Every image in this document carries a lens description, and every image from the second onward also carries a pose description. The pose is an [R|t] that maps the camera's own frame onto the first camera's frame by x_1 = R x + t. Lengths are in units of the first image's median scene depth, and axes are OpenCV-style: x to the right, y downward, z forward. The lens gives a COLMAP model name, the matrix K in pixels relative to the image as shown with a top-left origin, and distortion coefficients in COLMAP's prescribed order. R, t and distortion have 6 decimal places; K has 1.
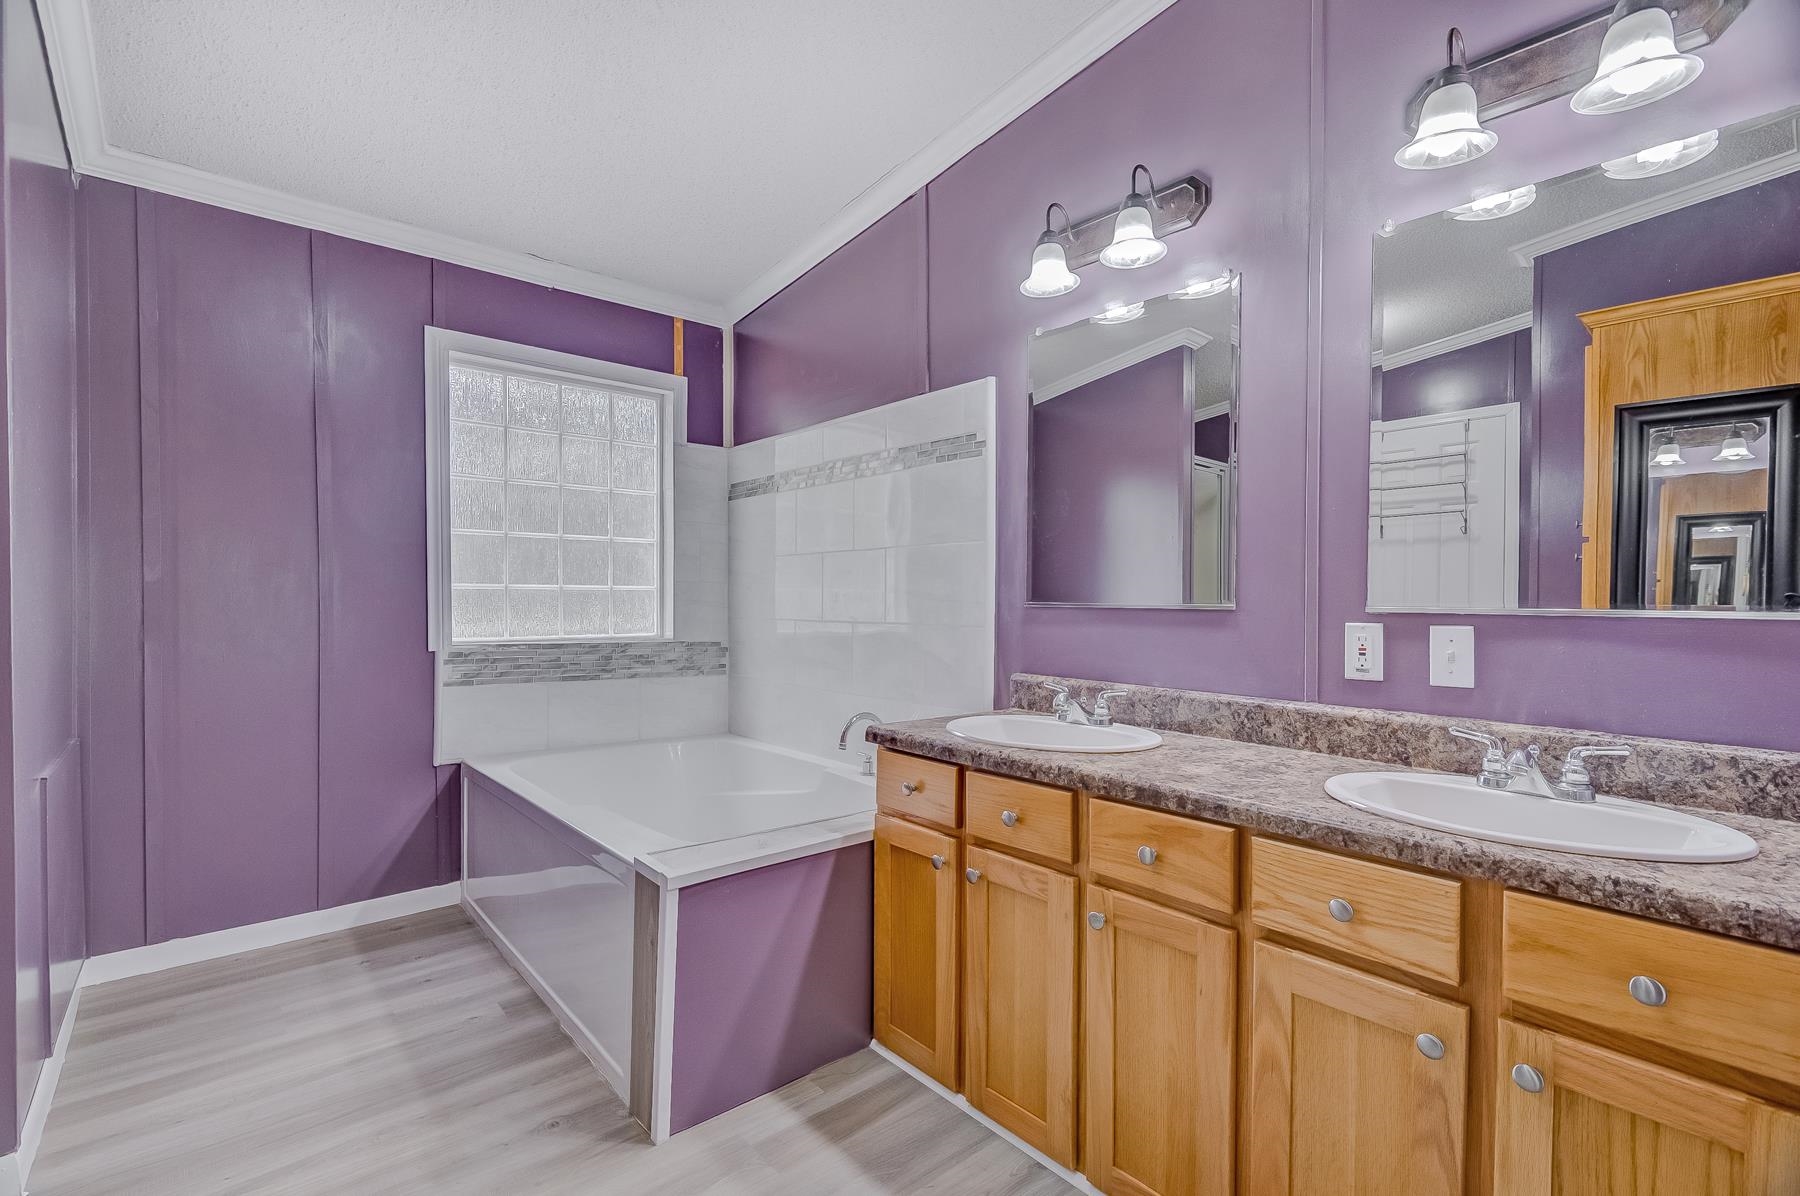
lens RADIAL K [[828.6, 0, 903.1], [0, 828.6, 607.8], [0, 0, 1]] dist [-0.007647, 0.000596]
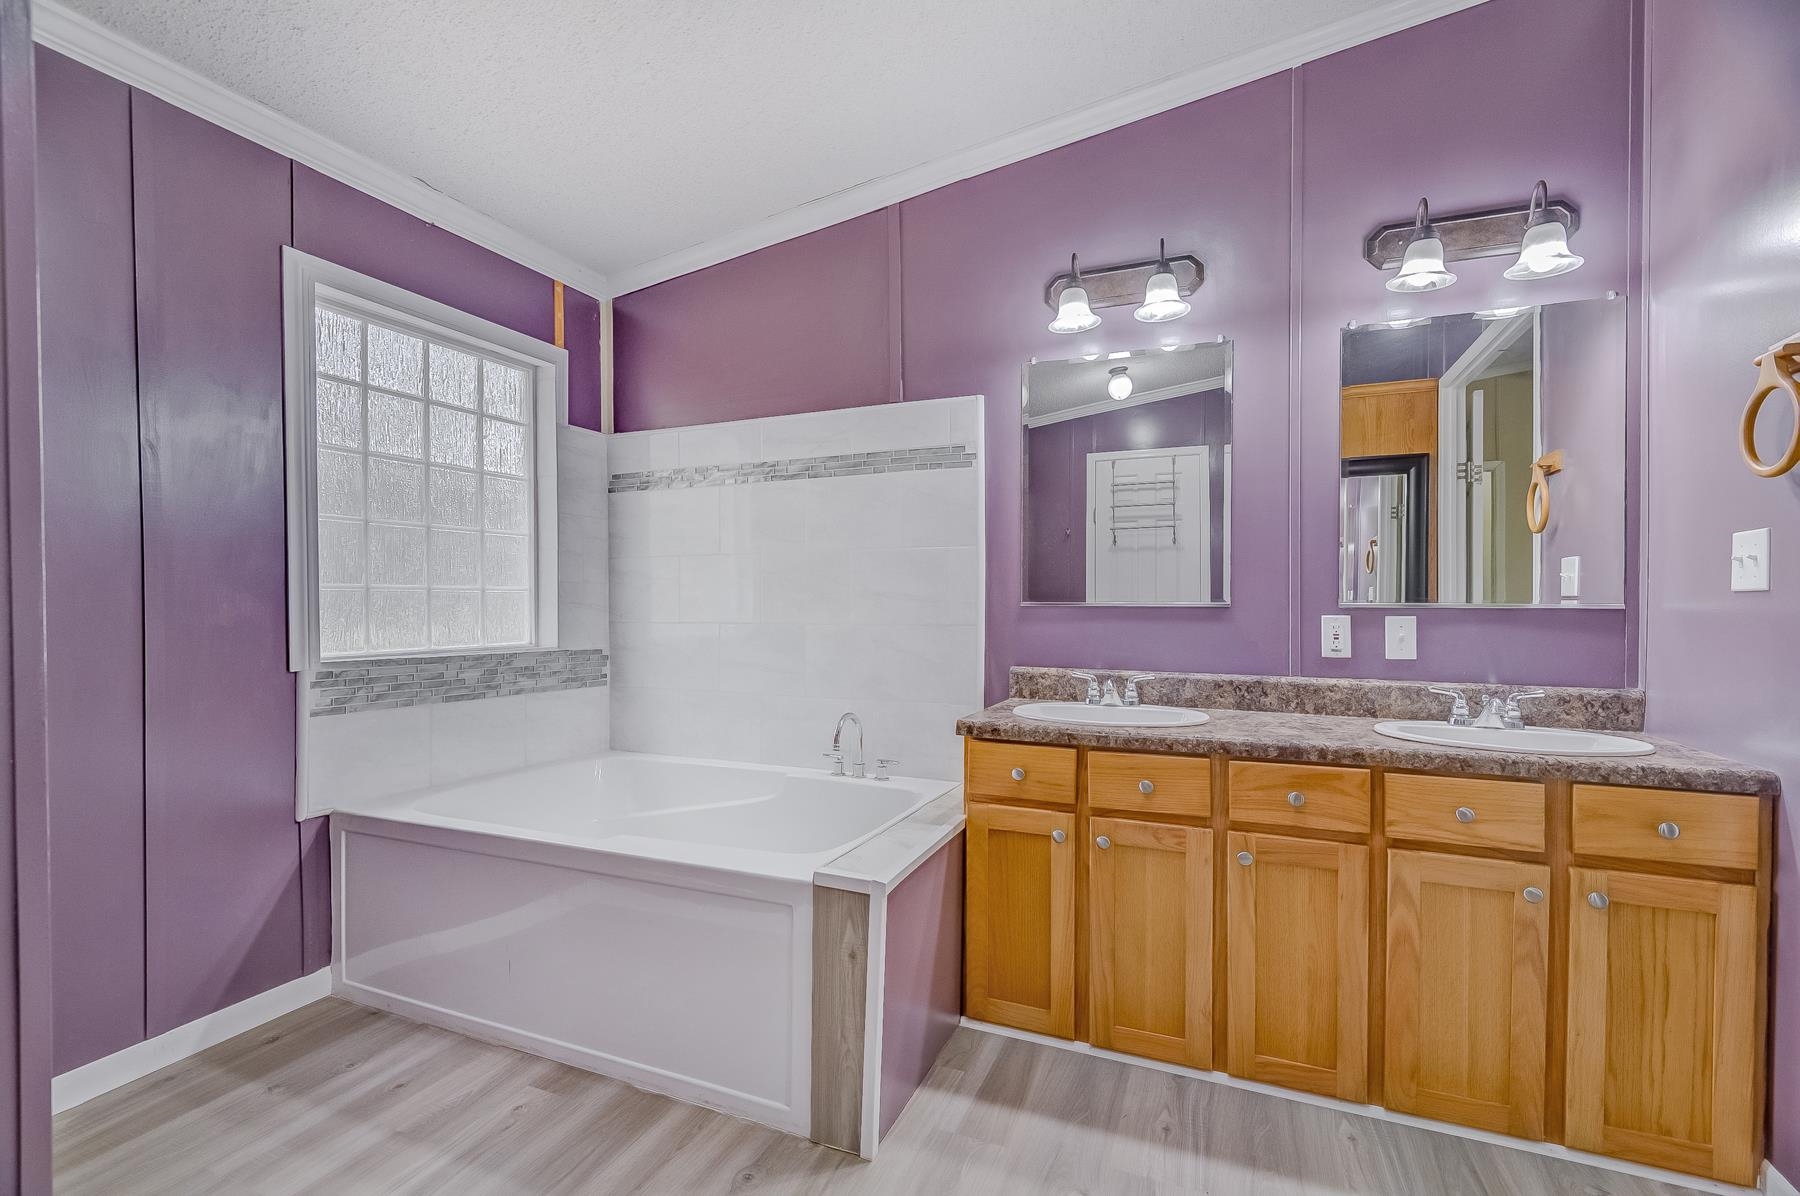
lens RADIAL K [[828.6, 0, 912.8], [0, 828.6, 603.2], [0, 0, 1]] dist [-0.007647, 0.000596]
pose [[0.896830, -0.009614, 0.442270, -0.574284], [0.011435, 0.999934, -0.001451, -0.006102], [-0.442227, 0.006359, 0.896881, 0.082534]]
